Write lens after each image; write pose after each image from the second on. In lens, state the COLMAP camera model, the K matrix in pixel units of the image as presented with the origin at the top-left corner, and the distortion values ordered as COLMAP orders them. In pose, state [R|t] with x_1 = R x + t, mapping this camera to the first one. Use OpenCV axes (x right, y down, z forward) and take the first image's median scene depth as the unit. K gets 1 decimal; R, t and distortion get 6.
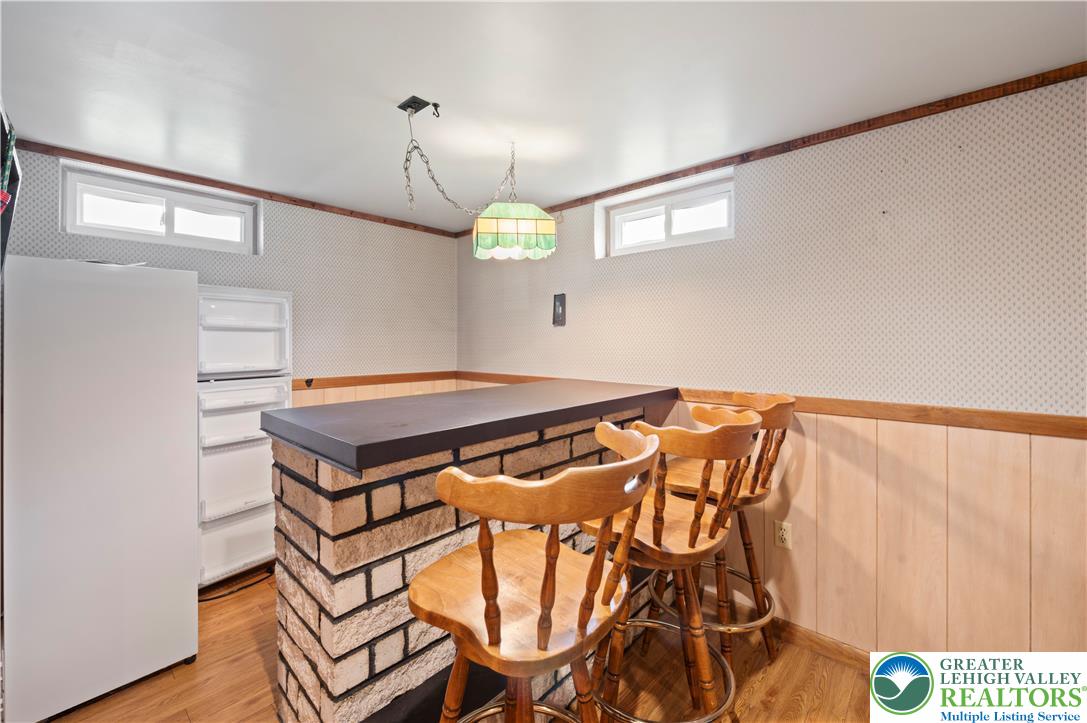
lens RADIAL K [[437.0, 0, 541.4], [0, 437.0, 336.5], [0, 0, 1]] dist [-0.004457, -0.002389]
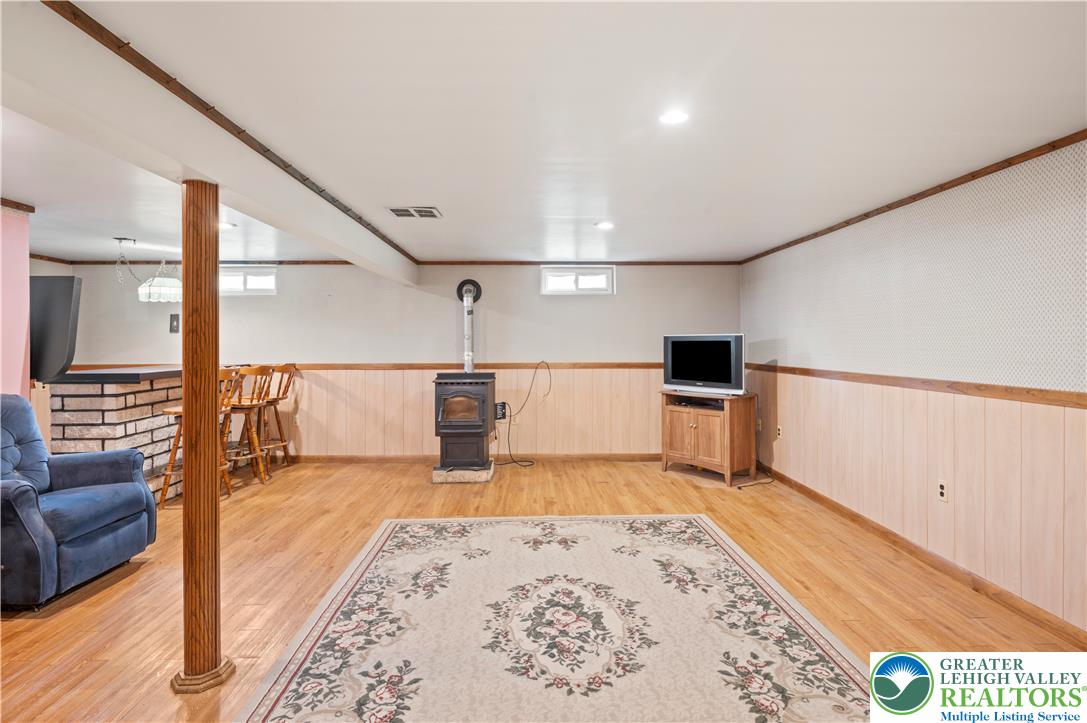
lens RADIAL K [[550.7, 0, 548.9], [0, 550.7, 337.8], [0, 0, 1]] dist [-0.005351, -0.001279]
pose [[0.711059, 0.001757, 0.703131, -0.673669], [-0.001797, 0.999998, -0.000681, -0.012380], [-0.703130, -0.000780, 0.711060, -2.438205]]
